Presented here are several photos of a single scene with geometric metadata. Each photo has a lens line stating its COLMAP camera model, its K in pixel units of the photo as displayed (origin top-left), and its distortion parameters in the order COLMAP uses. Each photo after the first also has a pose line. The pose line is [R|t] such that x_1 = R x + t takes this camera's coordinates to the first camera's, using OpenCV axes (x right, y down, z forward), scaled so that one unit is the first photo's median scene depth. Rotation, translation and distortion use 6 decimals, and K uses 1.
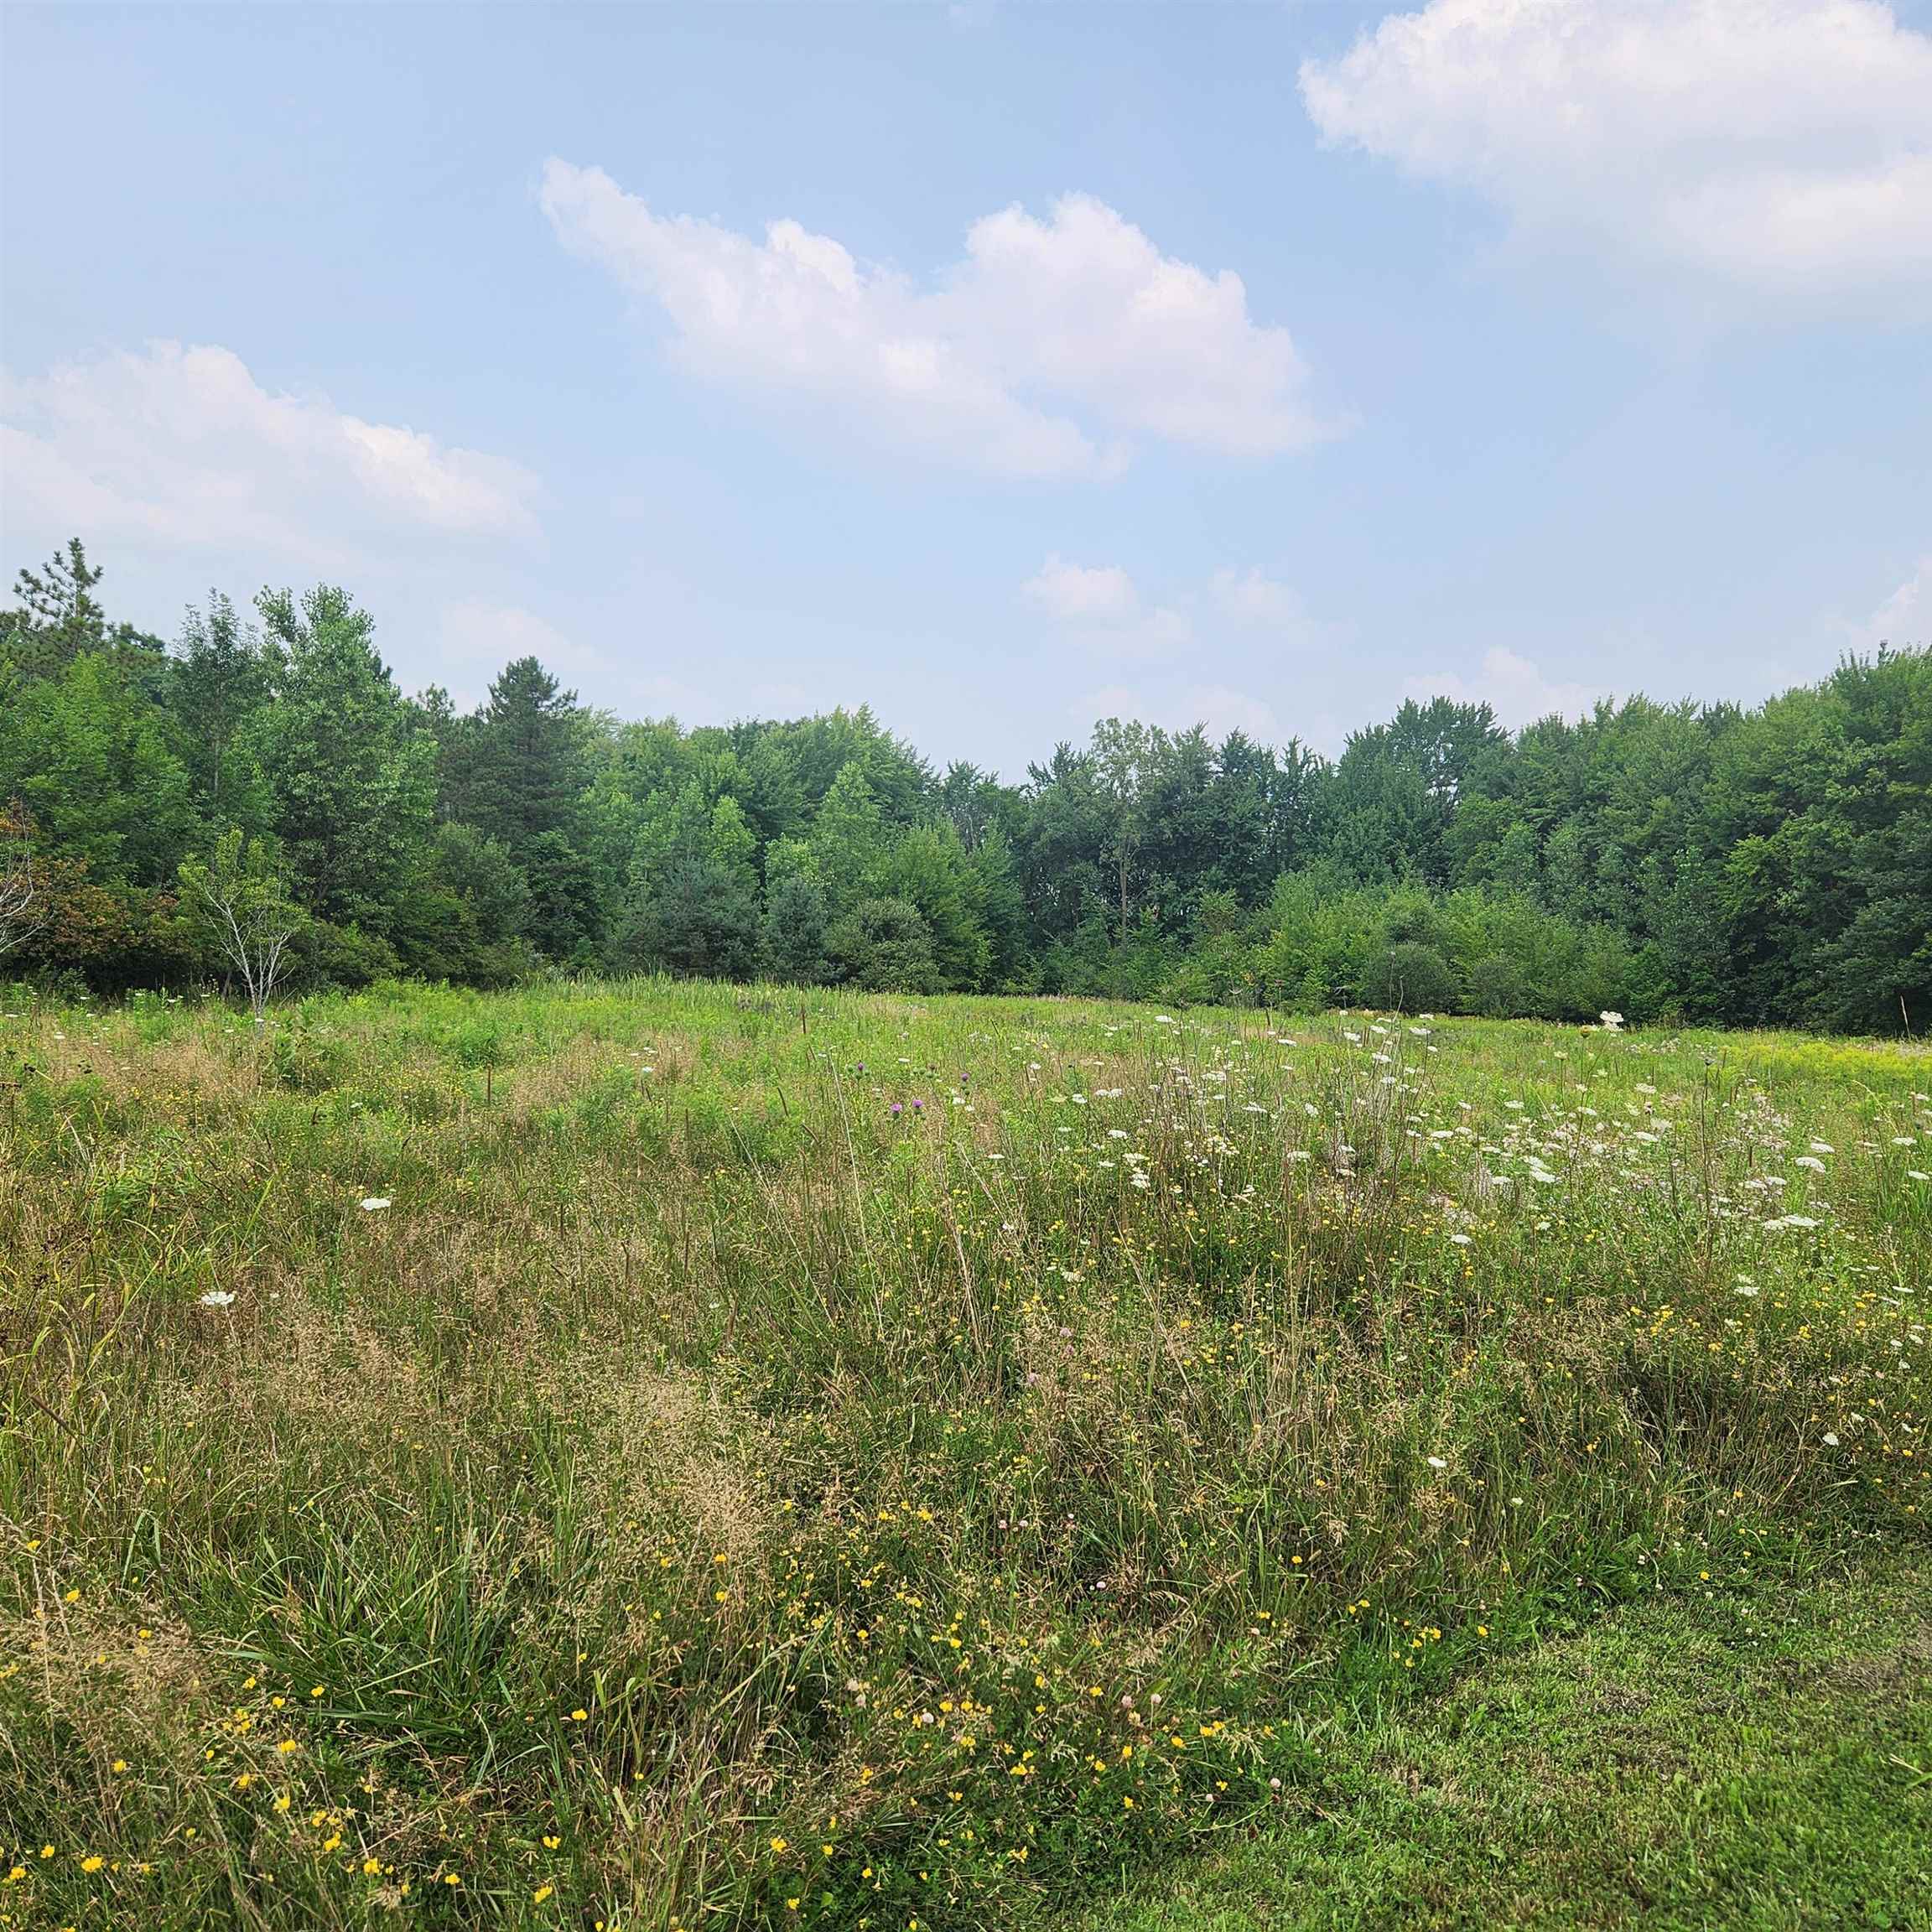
lens RADIAL K [[1748.4, 0, 973.7], [0, 1748.4, 995.5], [0, 0, 1]] dist [0.123296, -0.150321]
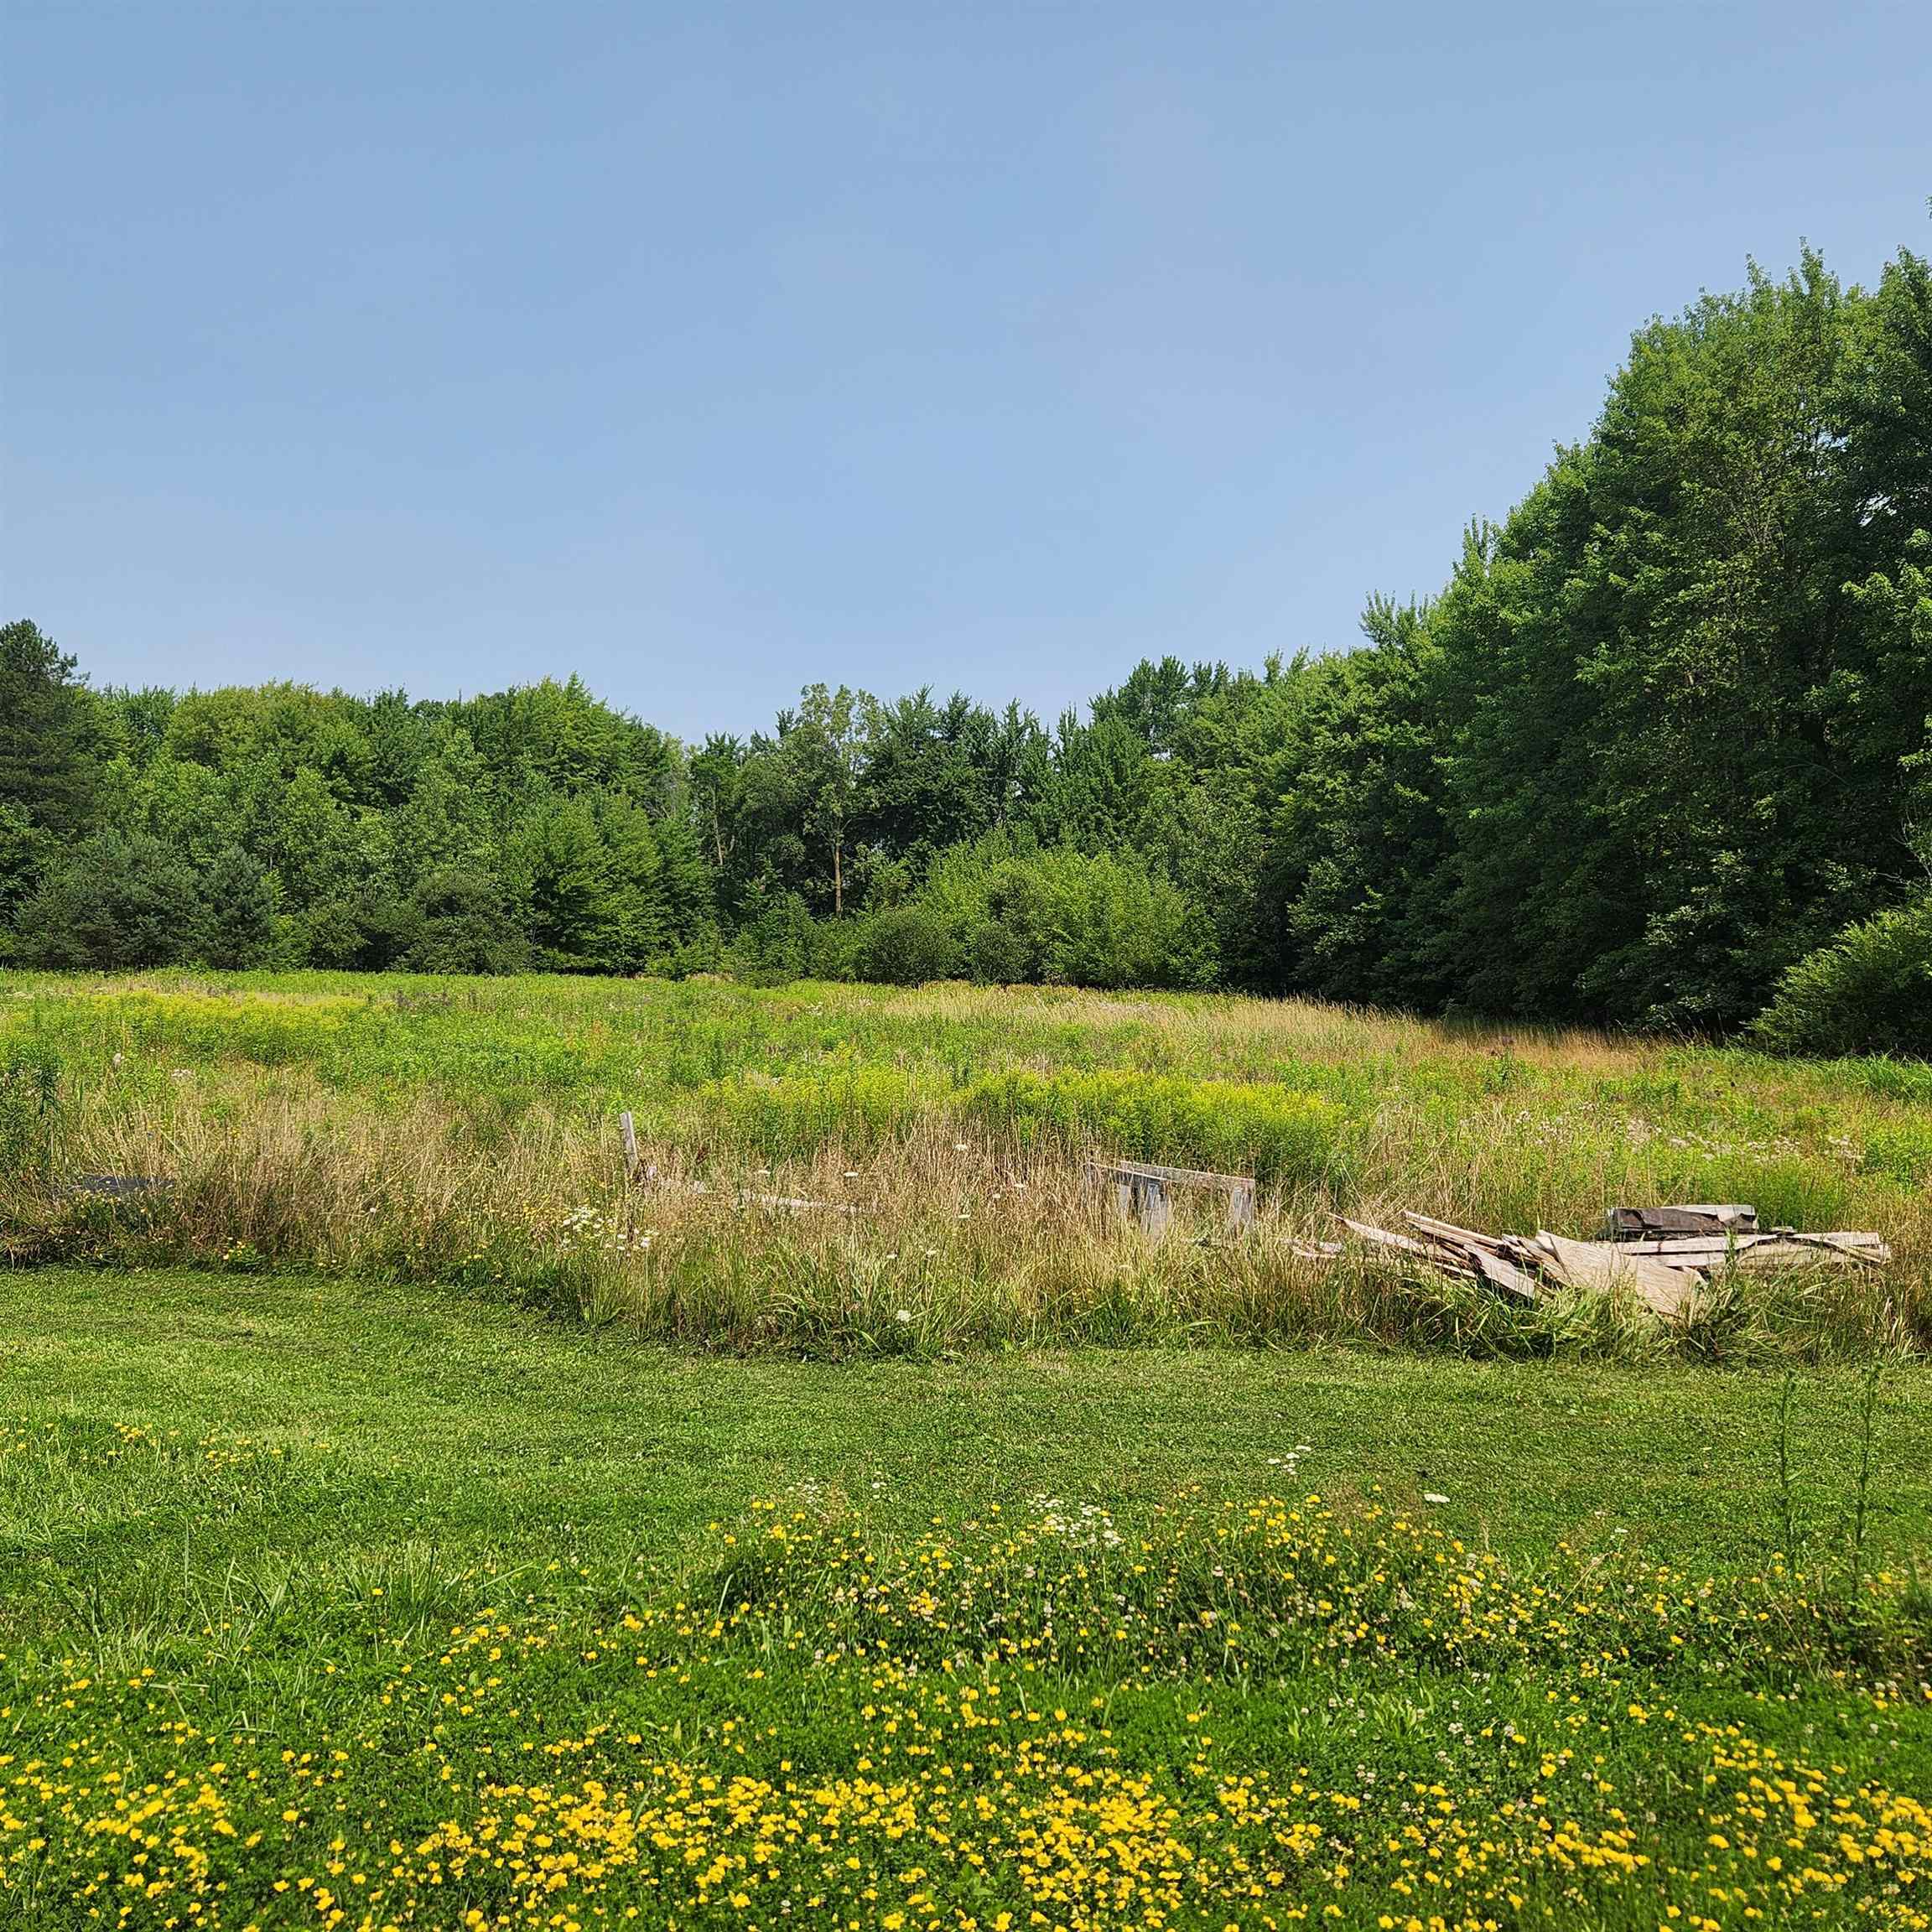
lens RADIAL K [[1748.4, 0, 973.7], [0, 1748.4, 995.5], [0, 0, 1]] dist [0.123296, -0.150321]
pose [[0.999244, -0.014666, -0.036013, 0.197971], [0.015011, 0.999844, 0.009340, 0.004862], [0.035871, -0.009873, 0.999308, 0.043356]]
